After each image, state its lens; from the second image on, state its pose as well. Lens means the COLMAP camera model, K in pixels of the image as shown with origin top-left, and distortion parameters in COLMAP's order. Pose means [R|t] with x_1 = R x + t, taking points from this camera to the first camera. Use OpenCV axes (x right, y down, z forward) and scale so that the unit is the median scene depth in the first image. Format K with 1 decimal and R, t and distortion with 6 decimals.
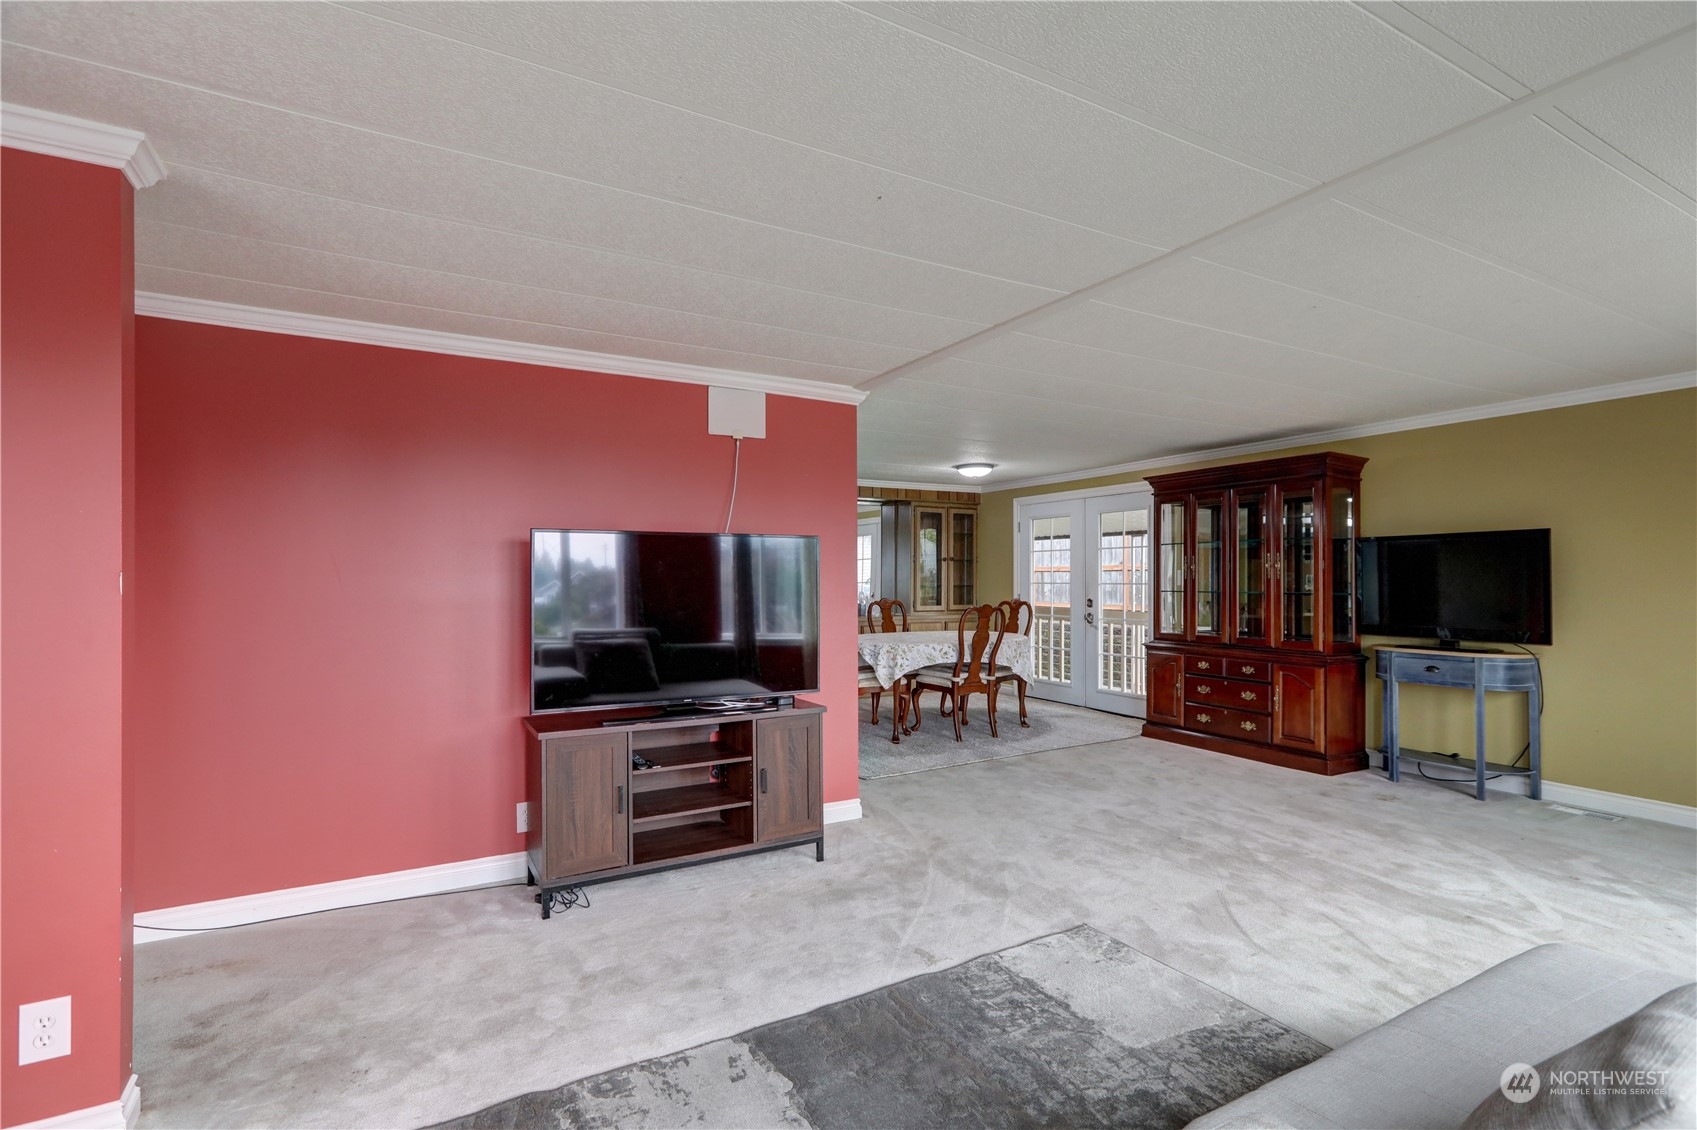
lens RADIAL K [[770.6, 0, 831.3], [0, 770.6, 575.8], [0, 0, 1]] dist [0.002747, 0.000158]
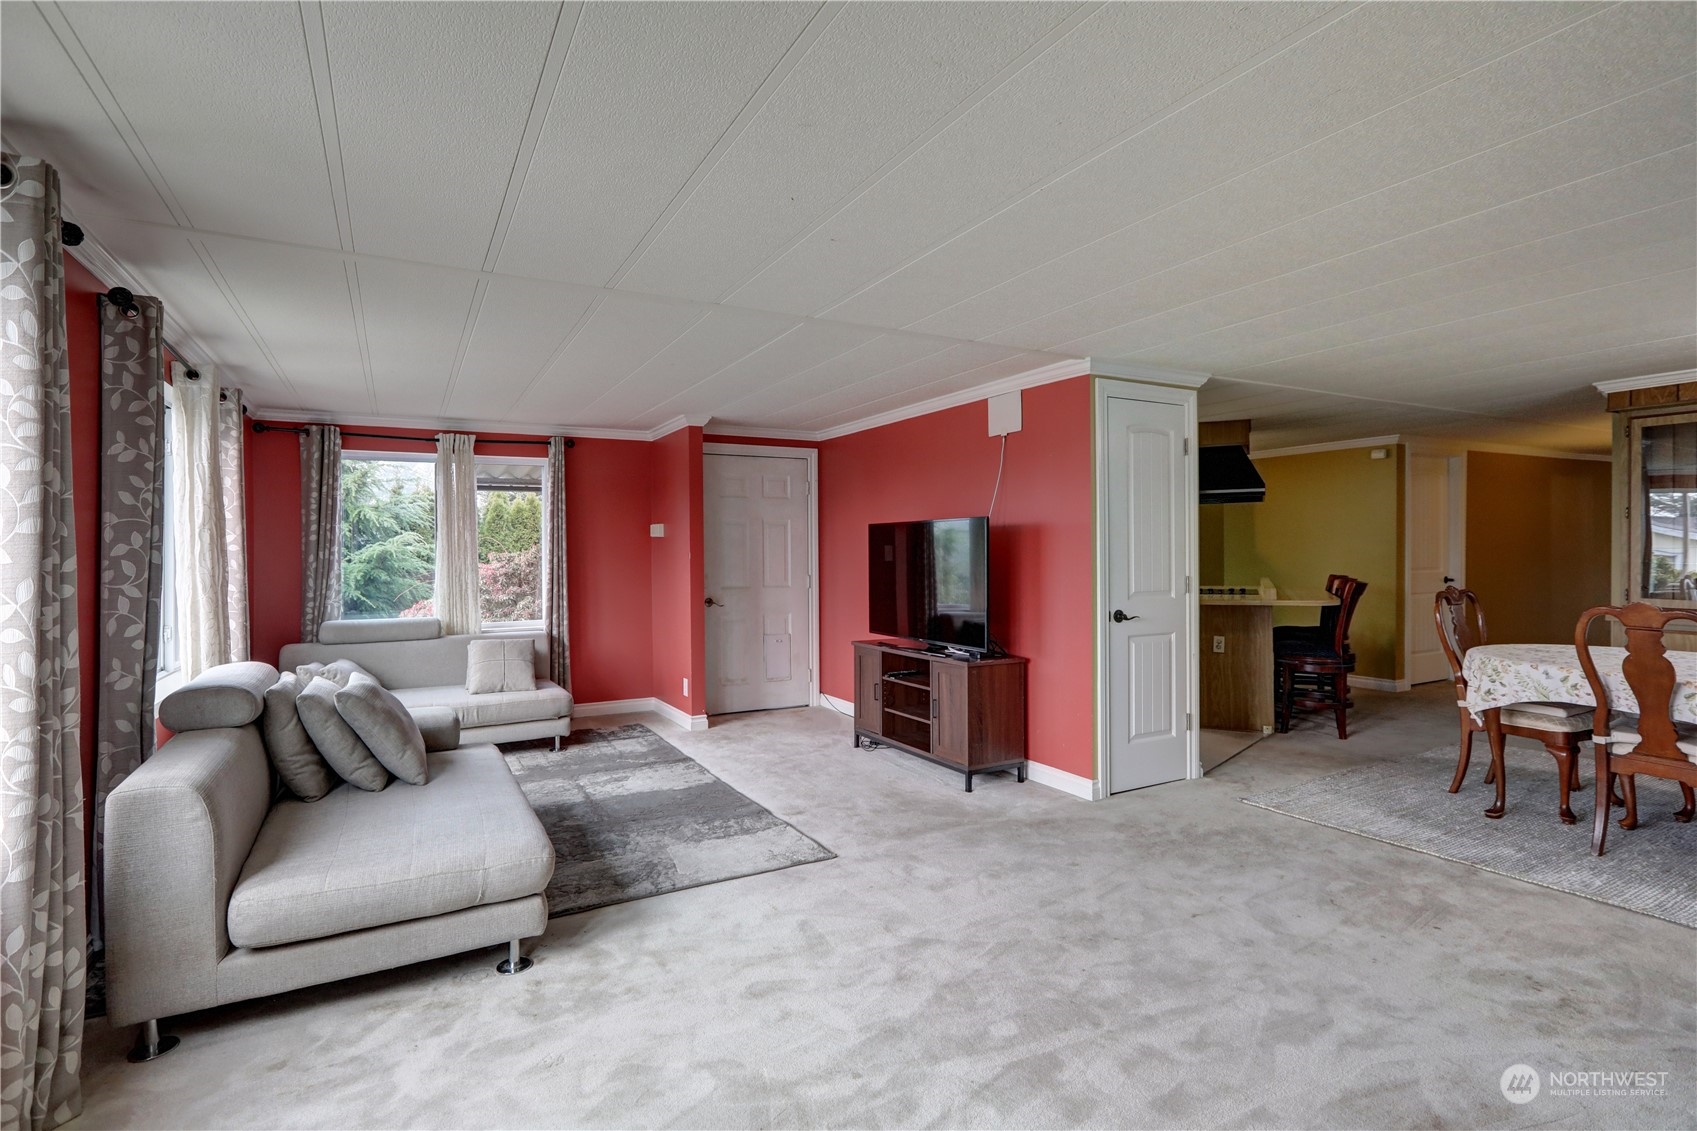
lens RADIAL K [[814.2, 0, 851.2], [0, 814.2, 554.0], [0, 0, 1]] dist [-0.004711, -0.000108]
pose [[0.012509, 0.003124, -0.999917, 1.257710], [0.007449, 0.999967, 0.003218, 0.000001], [0.999894, -0.007488, 0.012486, 0.826260]]
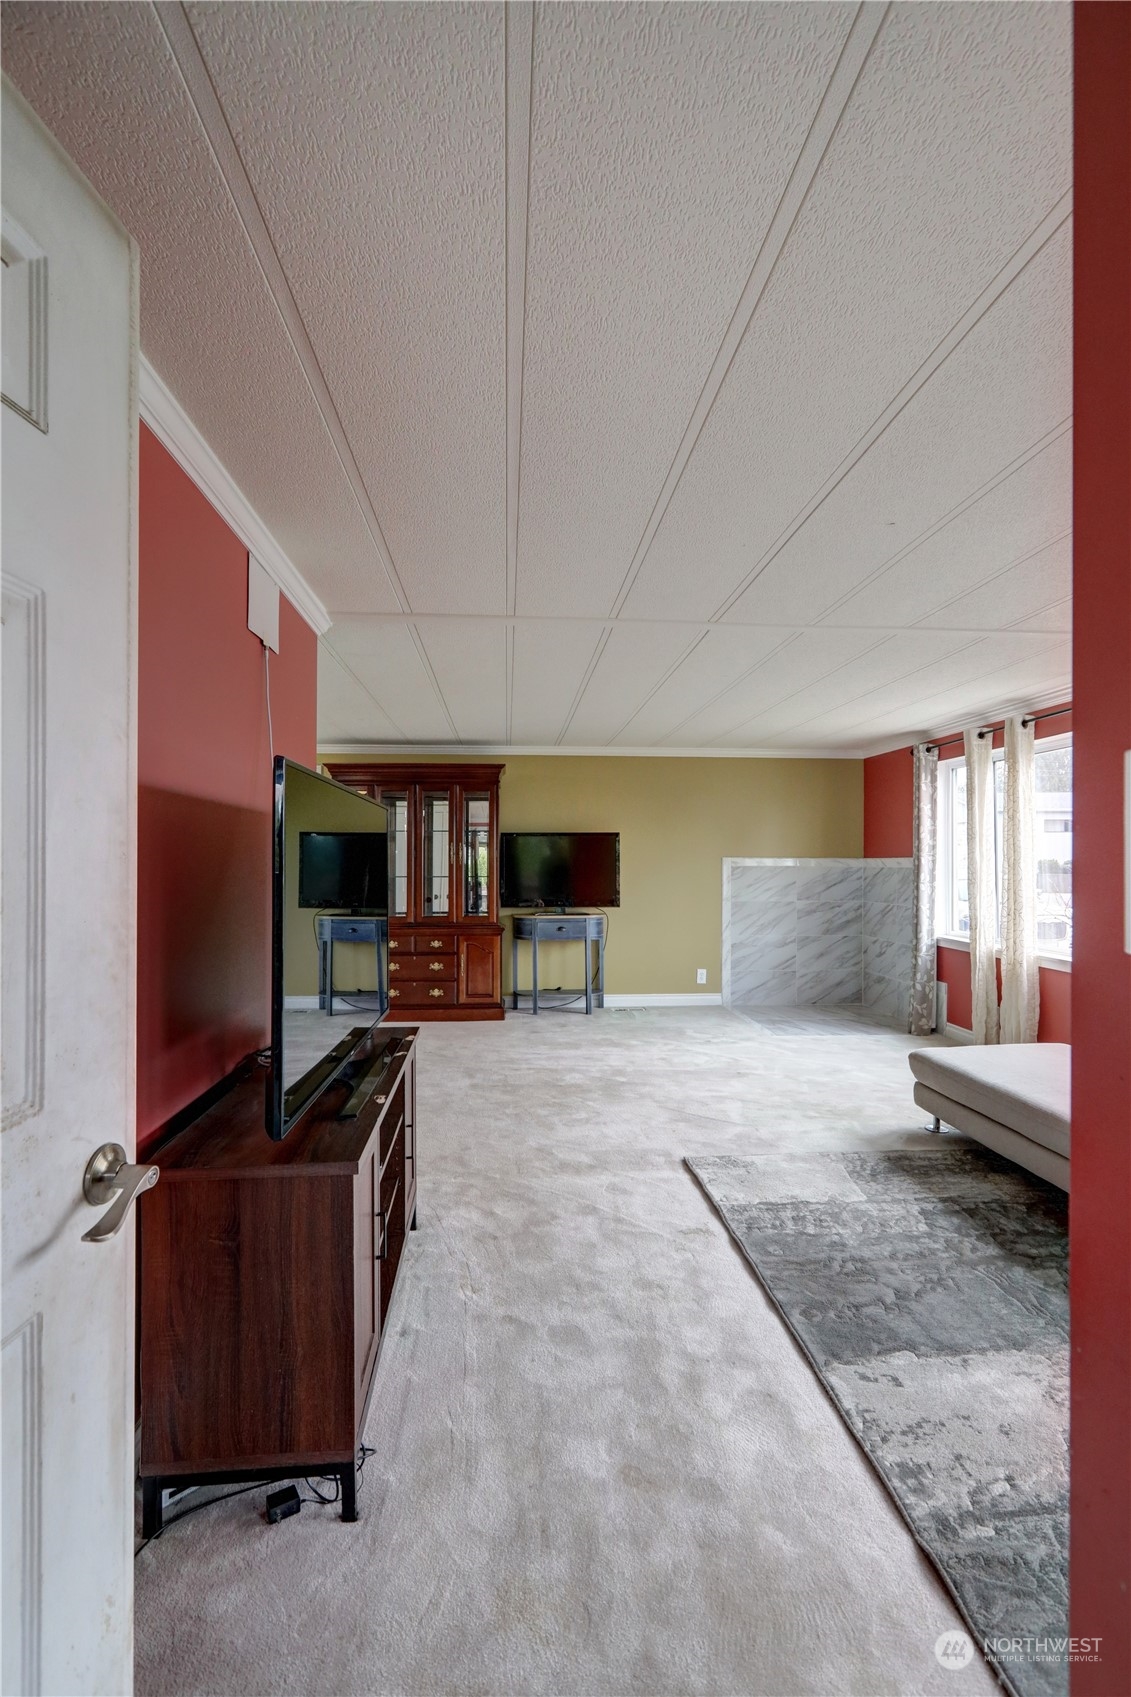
lens RADIAL K [[770.6, 0, 562.3], [0, 770.6, 879.2], [0, 0, 1]] dist [0.002747, 0.000158]
pose [[0.411526, -0.012926, 0.911306, -0.657861], [-0.004930, 0.999853, 0.016408, 0.010815], [-0.911385, -0.011245, 0.411402, 0.567152]]
